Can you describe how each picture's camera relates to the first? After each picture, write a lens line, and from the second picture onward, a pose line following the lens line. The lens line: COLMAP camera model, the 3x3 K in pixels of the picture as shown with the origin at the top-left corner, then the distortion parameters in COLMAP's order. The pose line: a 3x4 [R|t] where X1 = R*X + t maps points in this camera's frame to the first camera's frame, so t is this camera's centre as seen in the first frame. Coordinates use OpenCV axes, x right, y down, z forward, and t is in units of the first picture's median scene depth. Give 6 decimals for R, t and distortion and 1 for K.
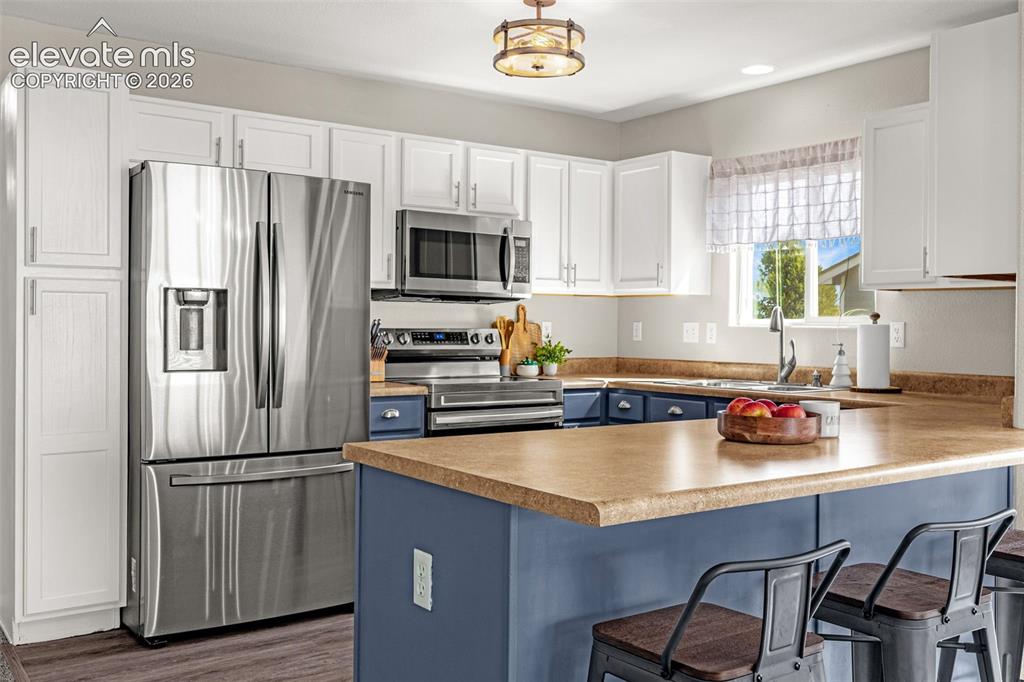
lens RADIAL K [[975.6, 0, 512.0], [0, 975.6, 341.0], [0, 0, 1]] dist [0.000974, -0.000082]
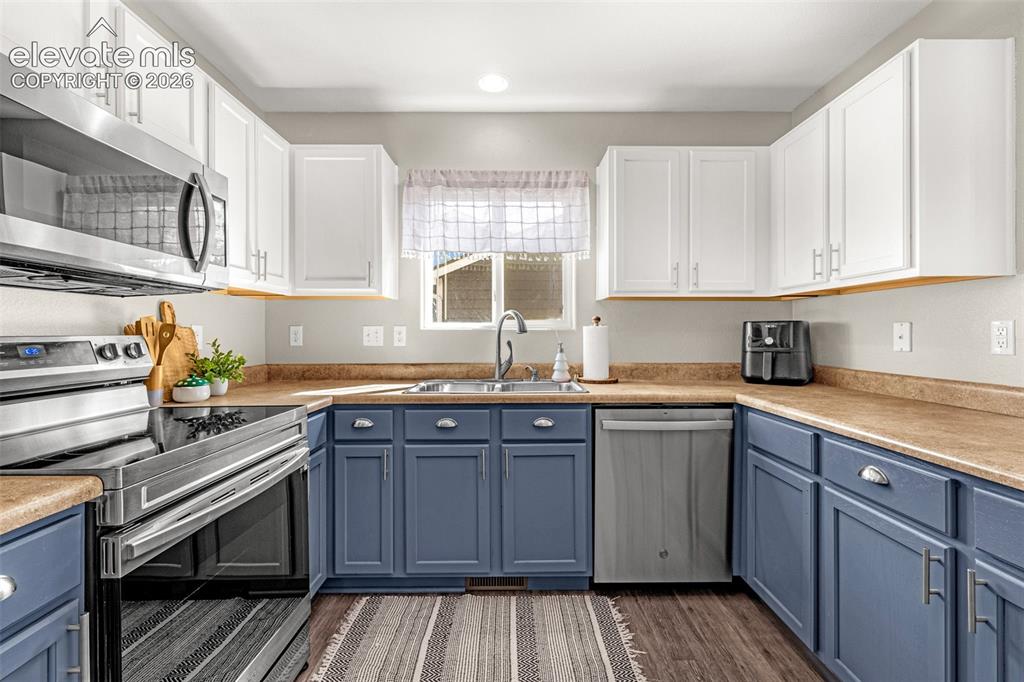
lens RADIAL K [[454.4, 0, 523.6], [0, 454.4, 334.5], [0, 0, 1]] dist [0.001485, 0.000288]
pose [[0.568297, -0.014918, 0.822688, -0.125293], [0.020945, 0.999774, 0.003661, -0.009427], [-0.822557, 0.015151, 0.568481, 0.647742]]
